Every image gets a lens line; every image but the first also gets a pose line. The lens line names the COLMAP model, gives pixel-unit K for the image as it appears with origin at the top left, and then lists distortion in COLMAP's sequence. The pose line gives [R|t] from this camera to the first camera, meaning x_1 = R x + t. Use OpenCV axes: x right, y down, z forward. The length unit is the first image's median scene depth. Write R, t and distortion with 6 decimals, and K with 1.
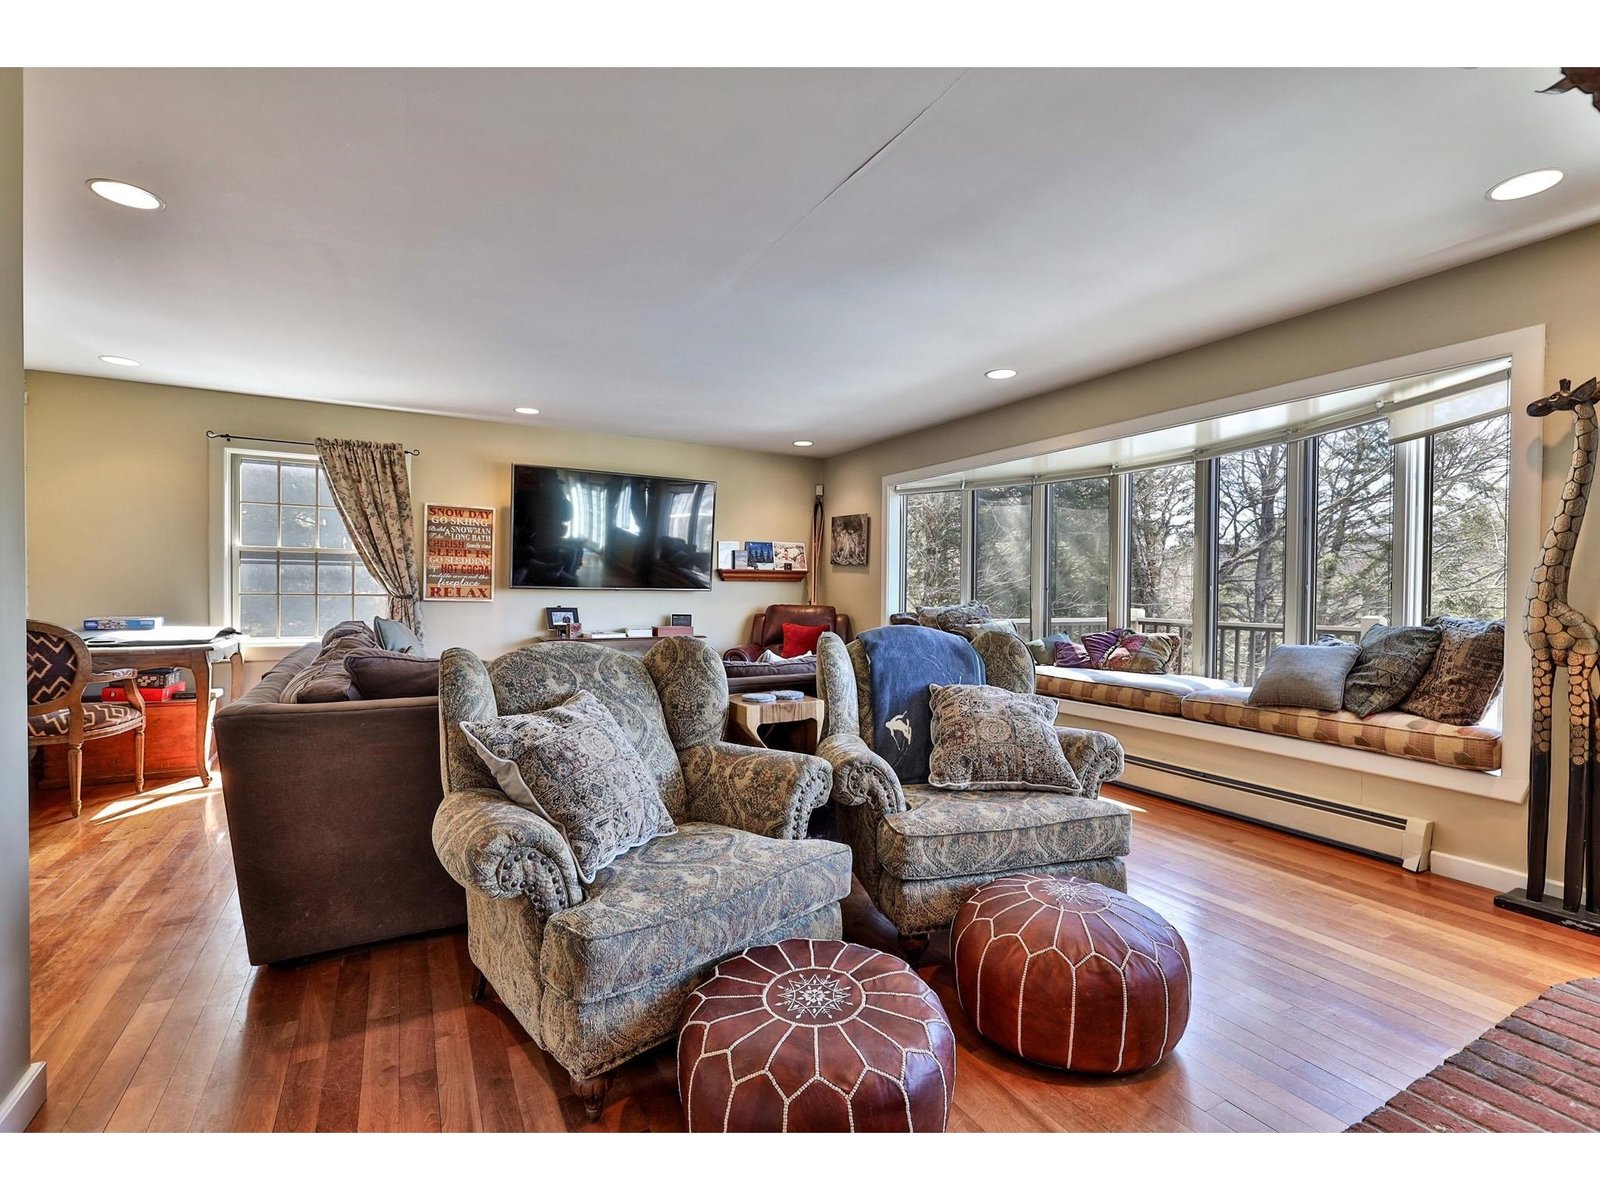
lens RADIAL K [[725.2, 0, 805.7], [0, 725.2, 595.7], [0, 0, 1]] dist [0.003952, -0.000077]
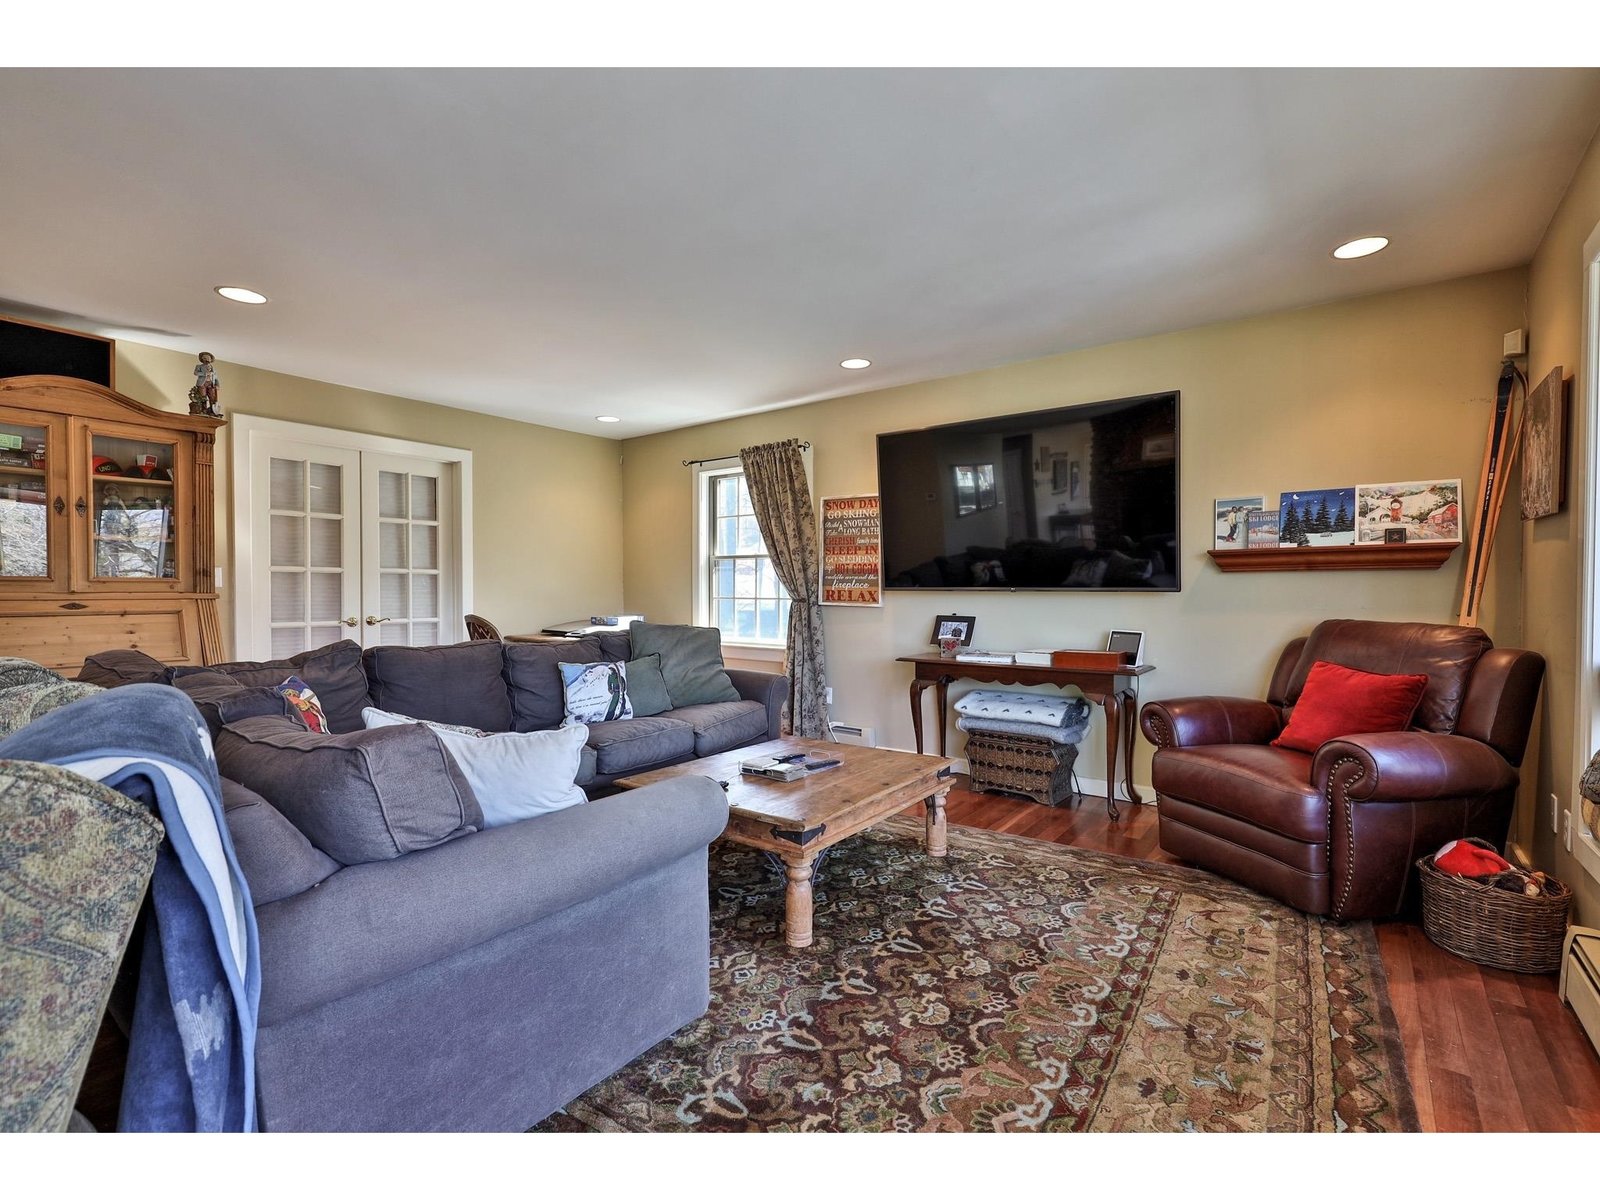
lens RADIAL K [[725.2, 0, 799.8], [0, 725.2, 598.0], [0, 0, 1]] dist [0.003952, -0.000077]
pose [[0.404269, -0.005015, -0.914626, 0.288493], [-0.008559, 0.999920, -0.009266, 0.006530], [0.914600, 0.011574, 0.404194, 0.589864]]
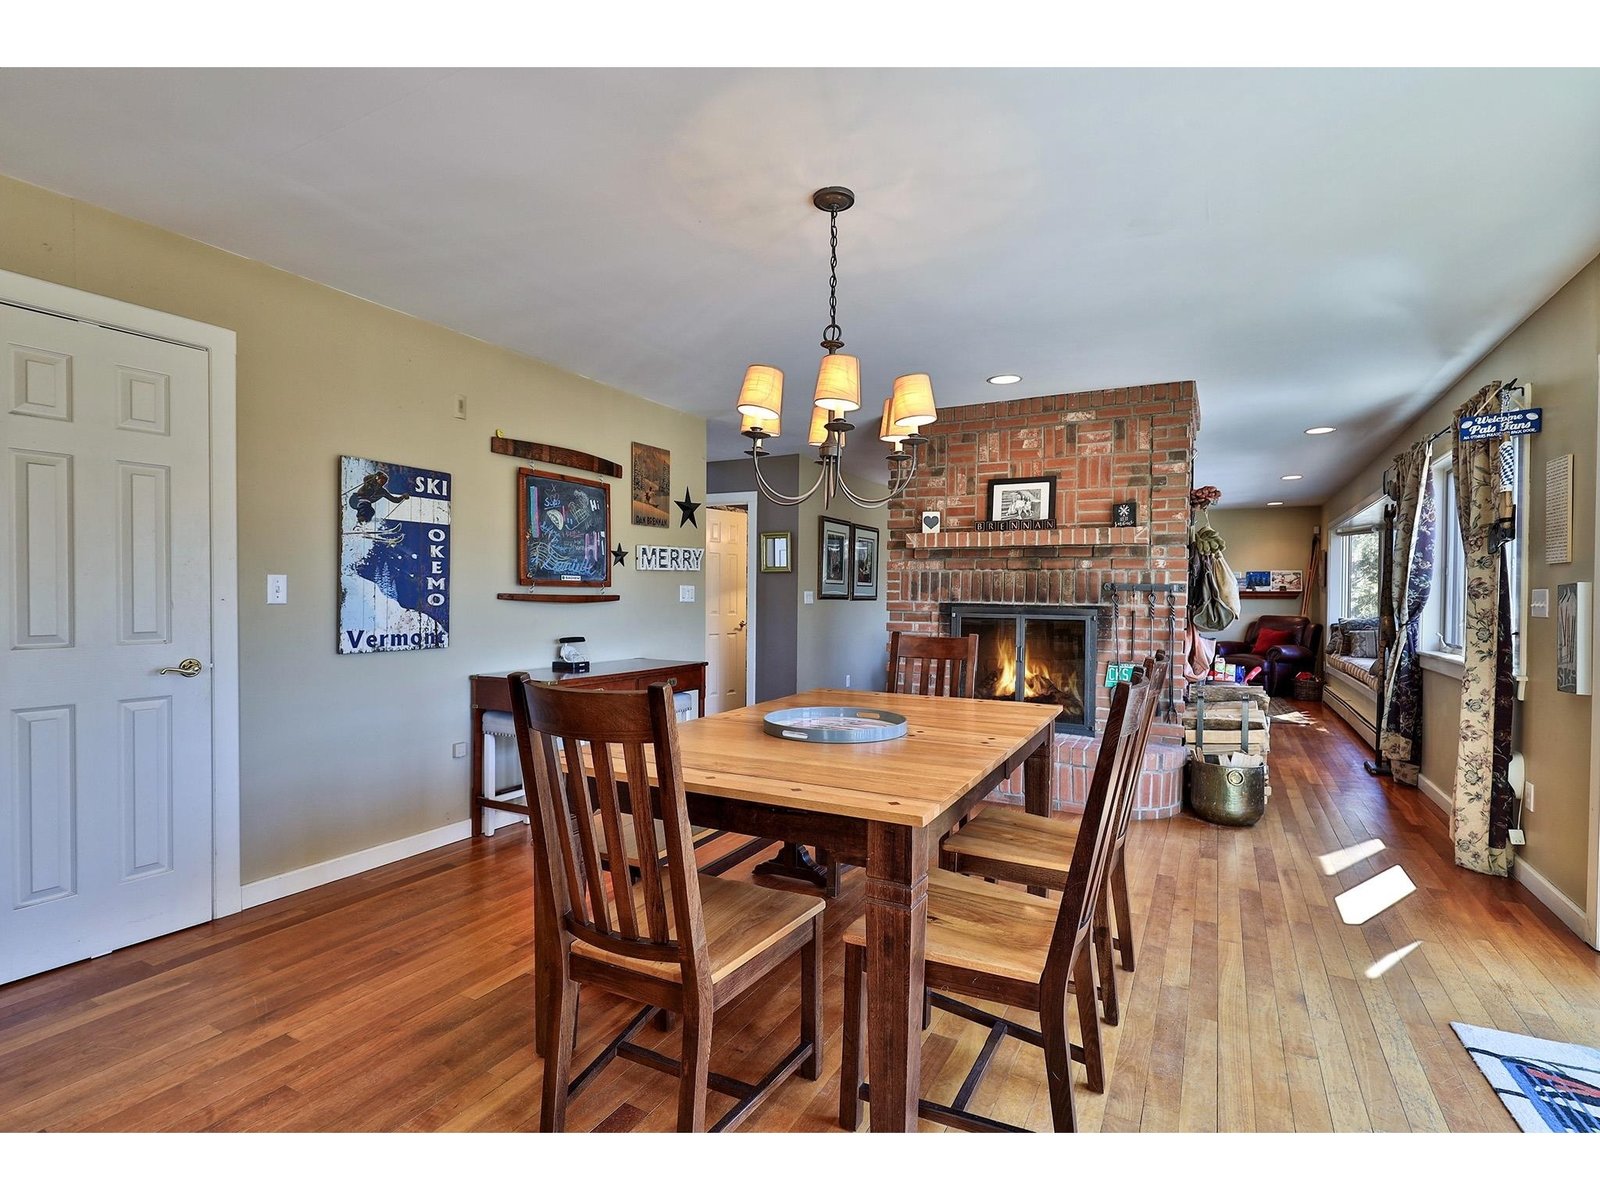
lens RADIAL K [[725.2, 0, 802.2], [0, 725.2, 602.5], [0, 0, 1]] dist [0.003952, -0.000077]
pose [[0.528133, -0.000499, -0.849162, 0.815991], [-0.011595, 0.999902, -0.007799, 0.010050], [0.849083, 0.013965, 0.528076, -0.625583]]
